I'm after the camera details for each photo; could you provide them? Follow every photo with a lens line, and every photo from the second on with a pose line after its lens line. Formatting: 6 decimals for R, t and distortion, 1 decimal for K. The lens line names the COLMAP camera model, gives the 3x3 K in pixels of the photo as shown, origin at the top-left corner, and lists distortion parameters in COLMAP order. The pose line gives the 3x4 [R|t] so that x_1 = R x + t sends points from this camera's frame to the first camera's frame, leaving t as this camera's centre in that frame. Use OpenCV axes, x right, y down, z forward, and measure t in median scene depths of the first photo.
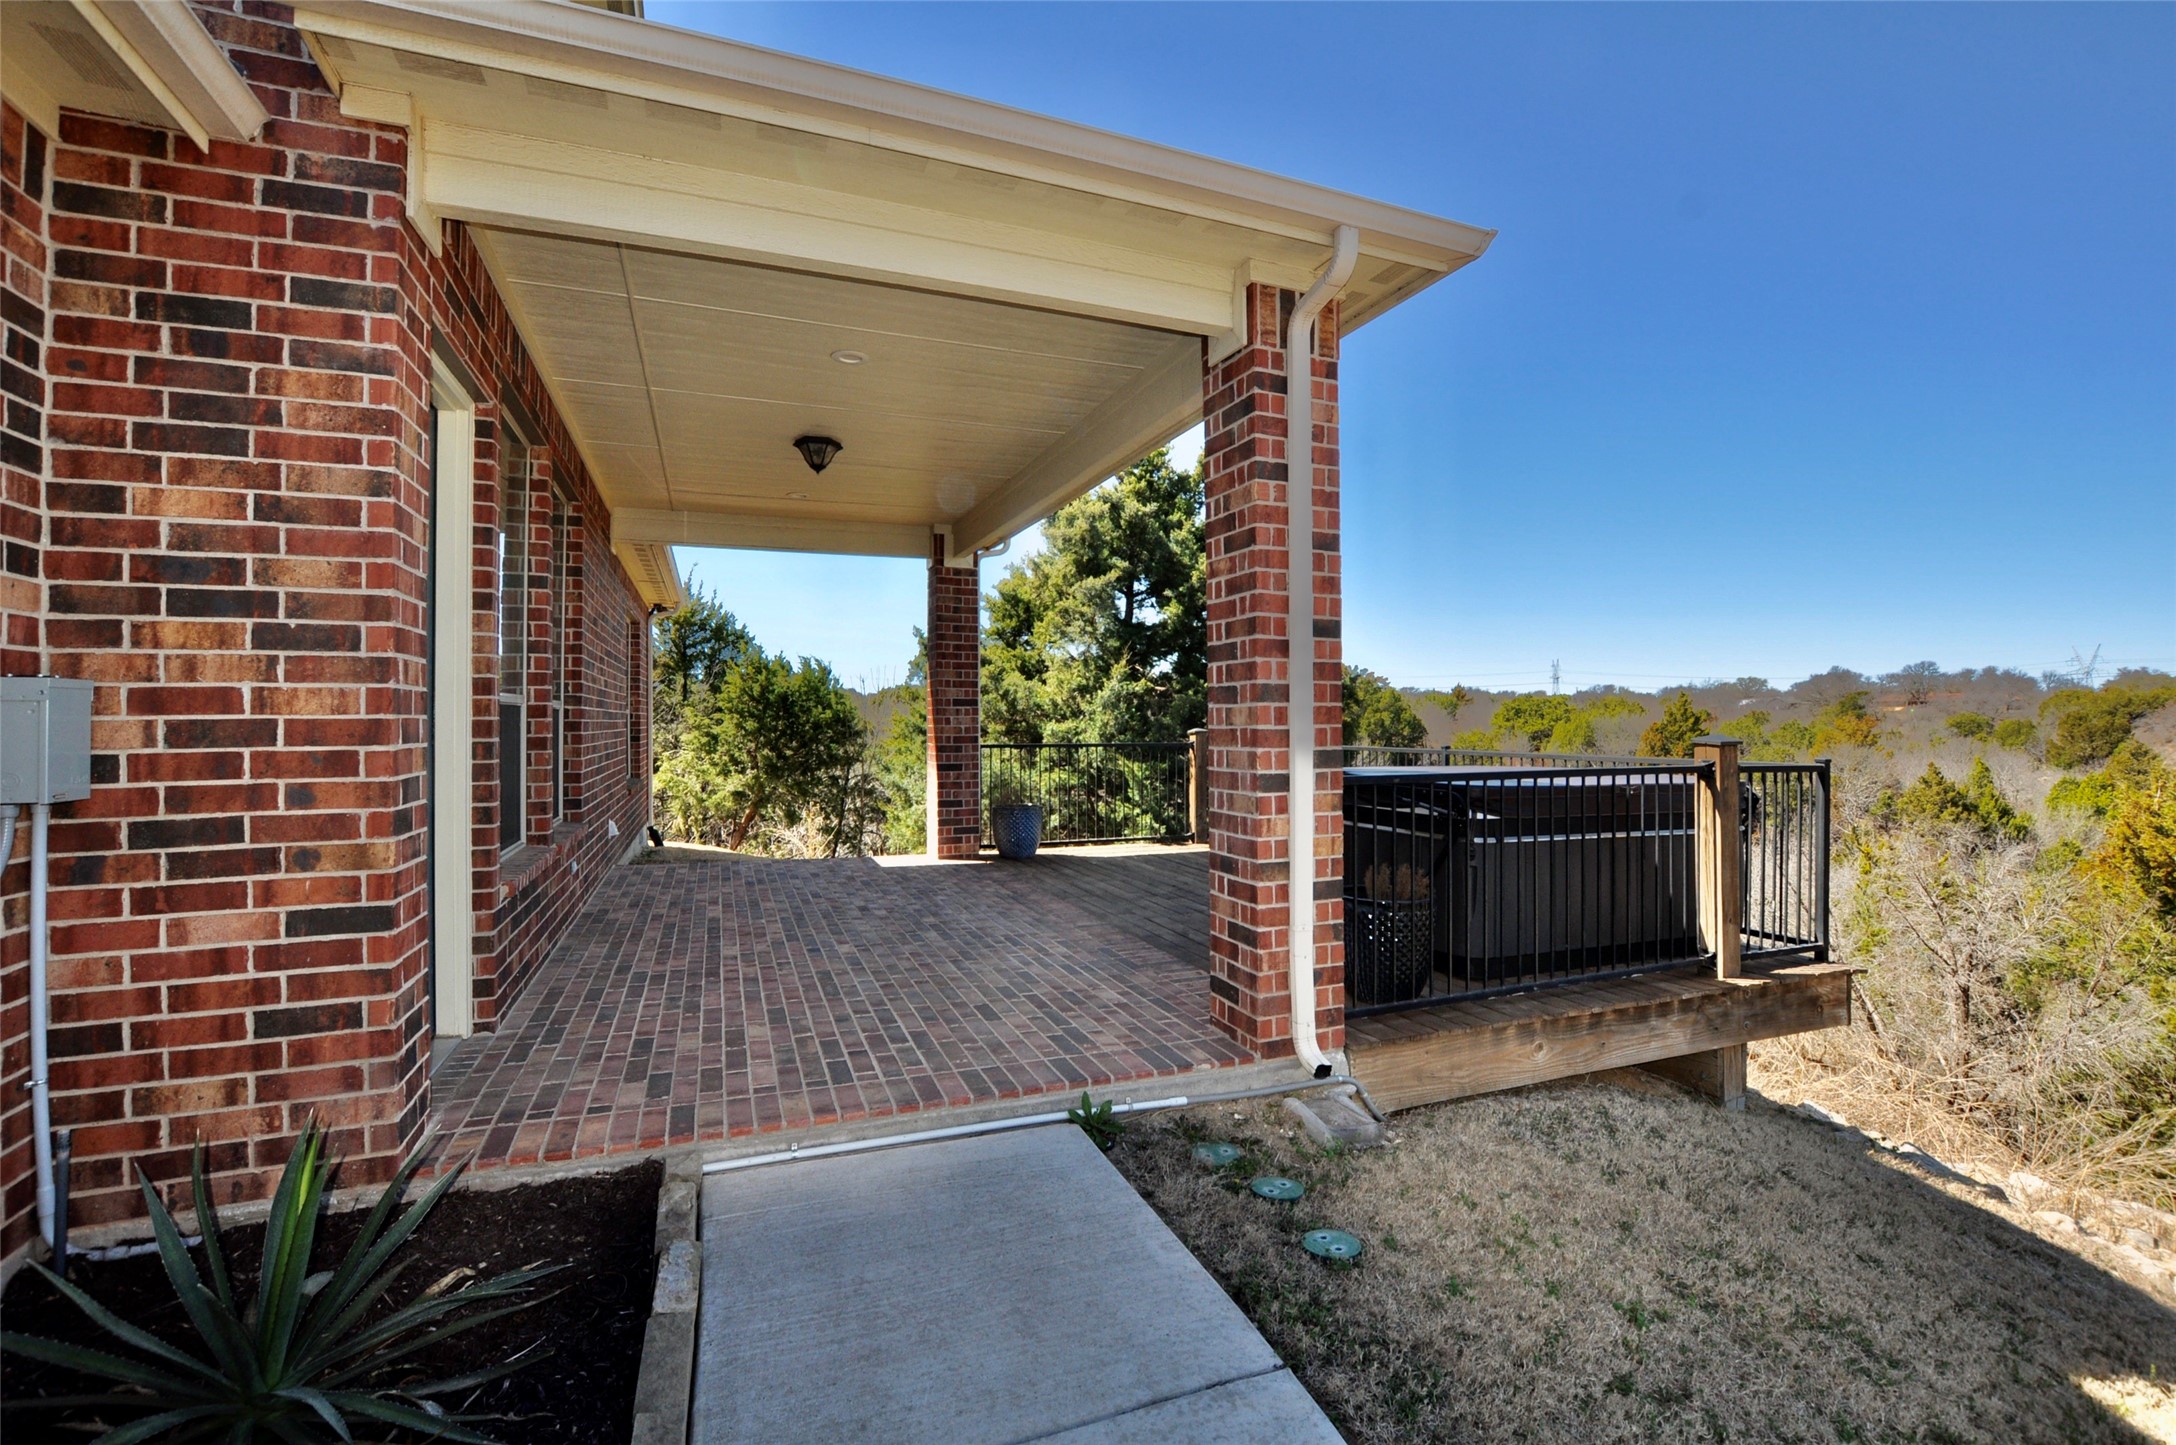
lens RADIAL K [[954.8, 0, 1090.7], [0, 954.8, 720.9], [0, 0, 1]] dist [-0.030104, 0.000314]
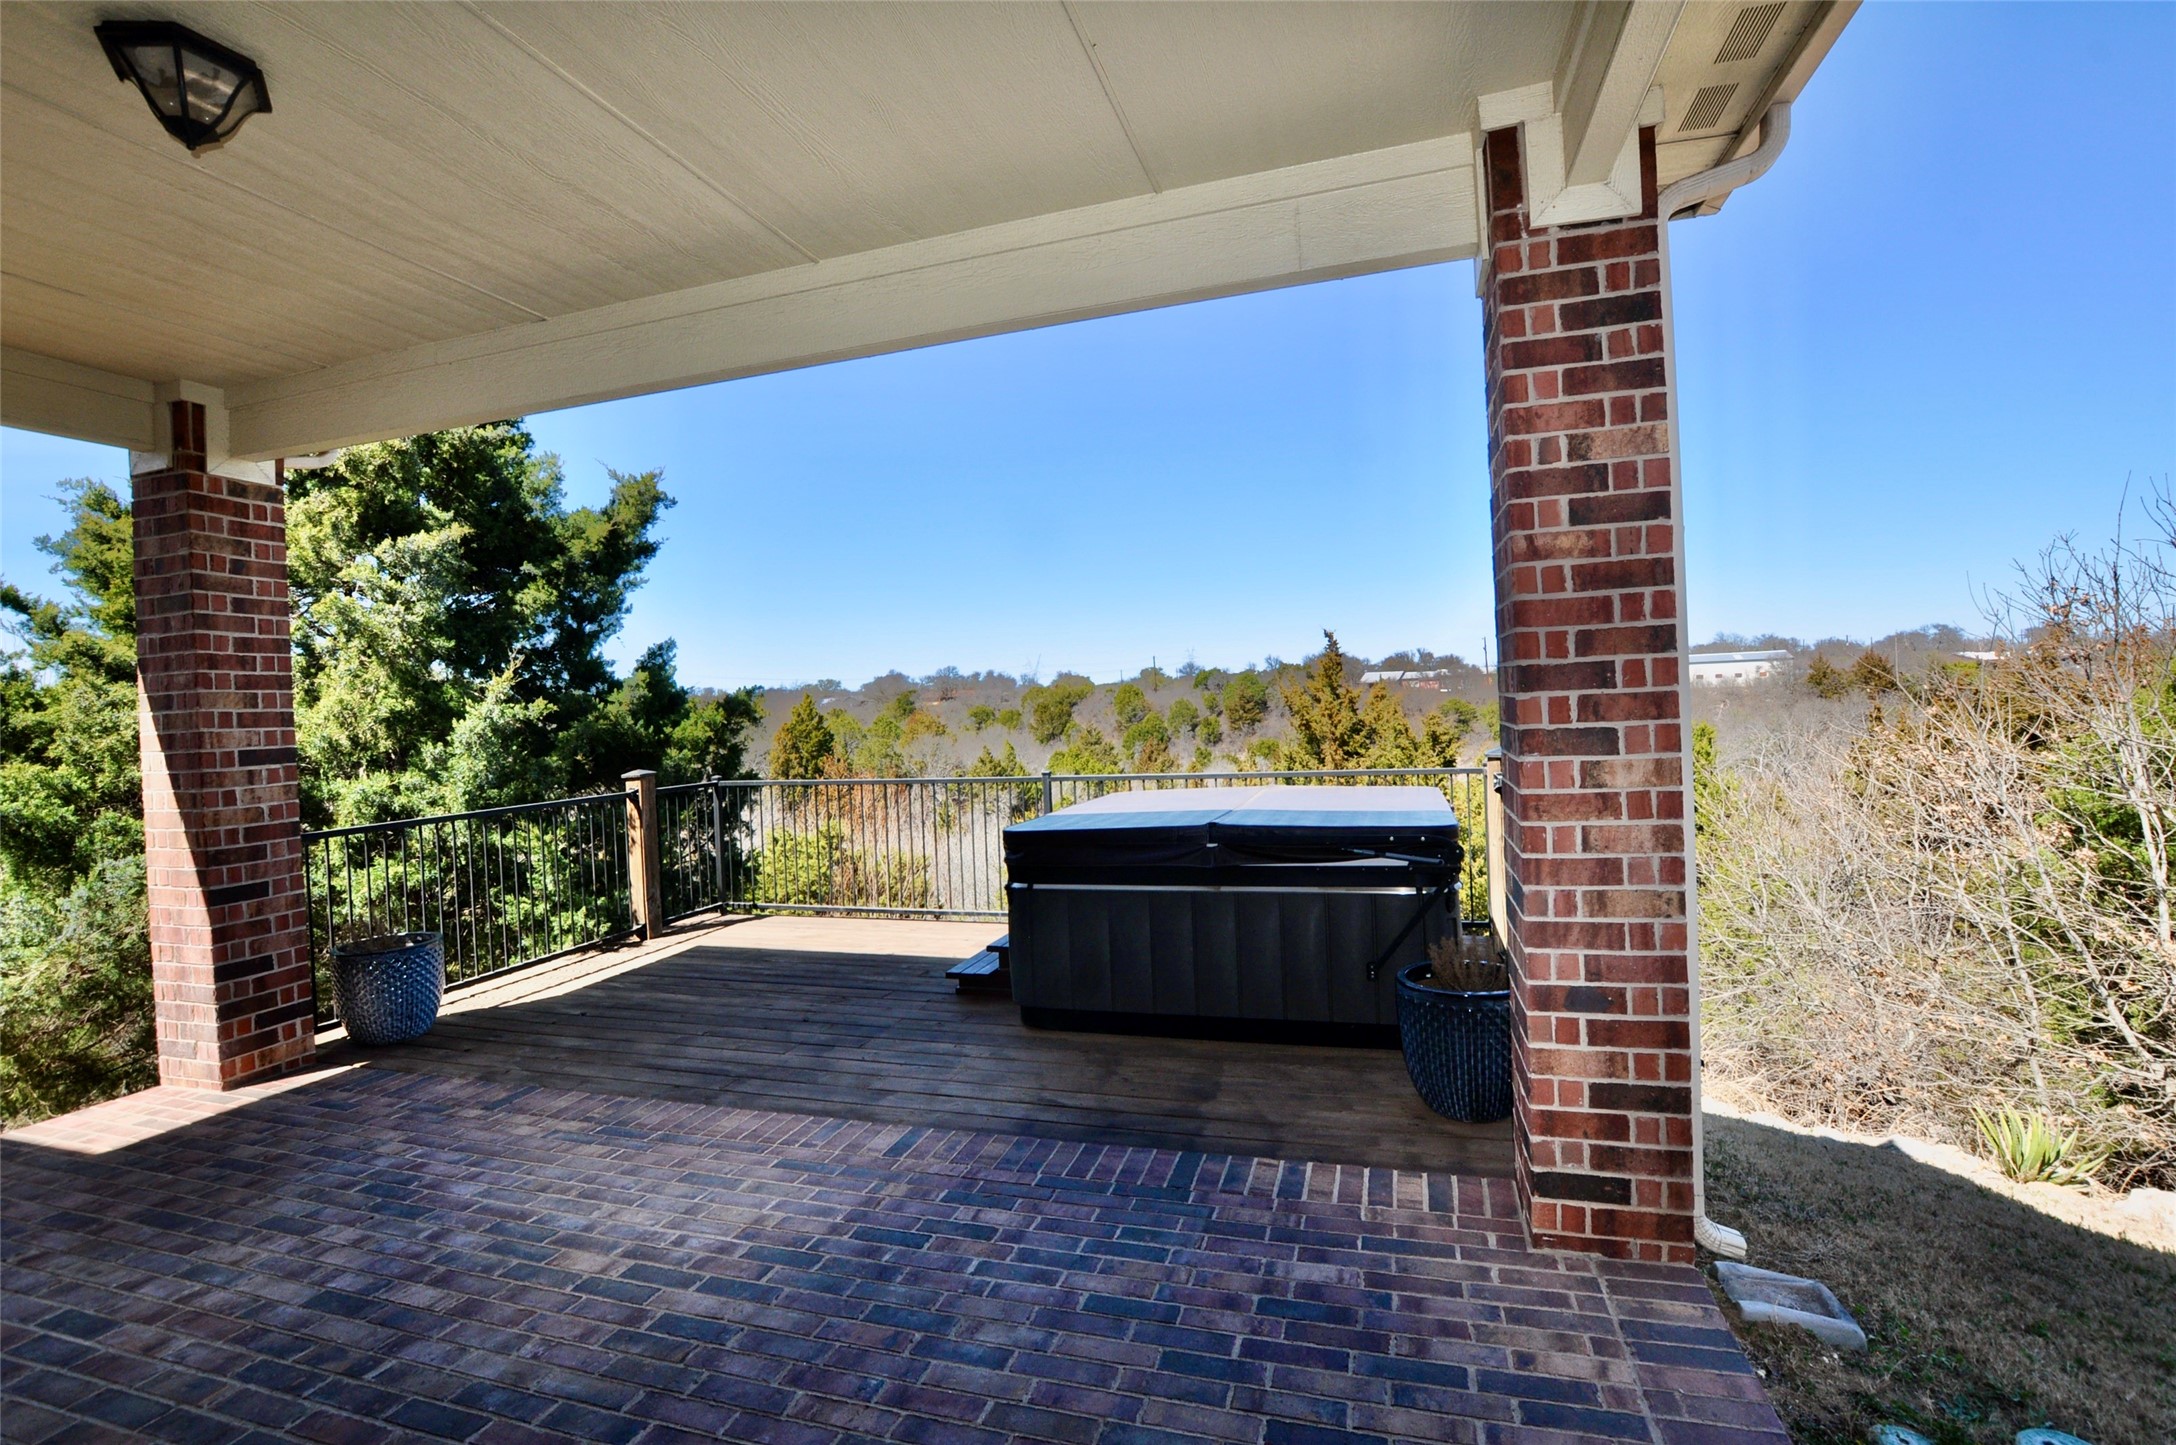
lens RADIAL K [[954.8, 0, 1090.7], [0, 954.8, 716.5], [0, 0, 1]] dist [-0.030104, 0.000314]
pose [[0.618891, -0.035252, 0.784686, -0.246176], [0.041537, 0.999063, 0.012123, -0.028412], [-0.784378, 0.025091, 0.619775, 0.369963]]
